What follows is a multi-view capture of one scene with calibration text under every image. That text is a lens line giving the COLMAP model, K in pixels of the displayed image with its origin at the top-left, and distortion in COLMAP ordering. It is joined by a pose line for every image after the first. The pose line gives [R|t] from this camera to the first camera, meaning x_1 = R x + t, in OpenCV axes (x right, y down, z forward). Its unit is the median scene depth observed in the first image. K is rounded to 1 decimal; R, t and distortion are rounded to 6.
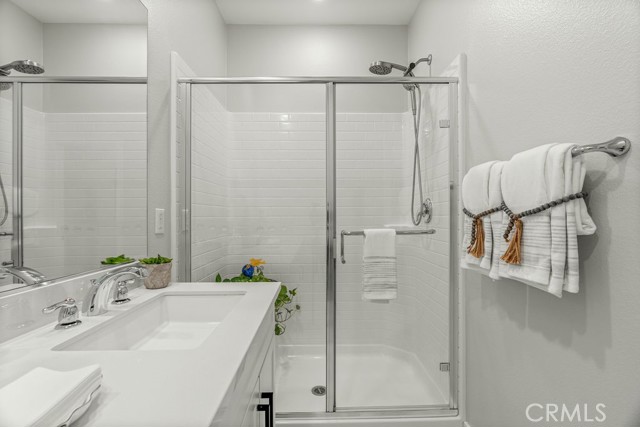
lens RADIAL K [[287.5, 0, 318.1], [0, 287.5, 215.8], [0, 0, 1]] dist [-0.010625, 0.002408]
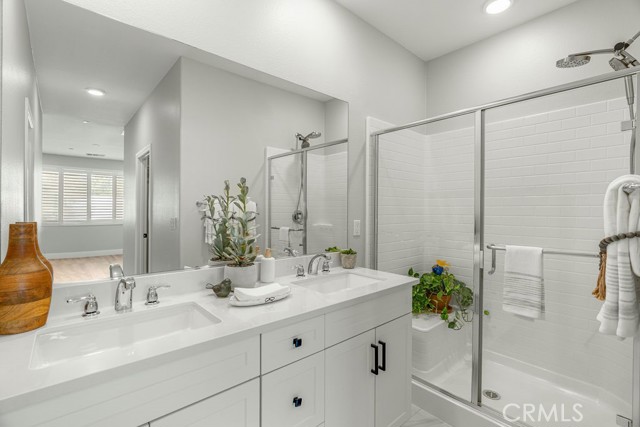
lens RADIAL K [[287.5, 0, 322.3], [0, 287.5, 214.7], [0, 0, 1]] dist [-0.010625, 0.002408]
pose [[0.660098, 0.018213, -0.750958, 0.511605], [-0.007905, 0.999819, 0.017300, -0.078959], [0.751138, -0.005484, 0.660123, -0.201467]]
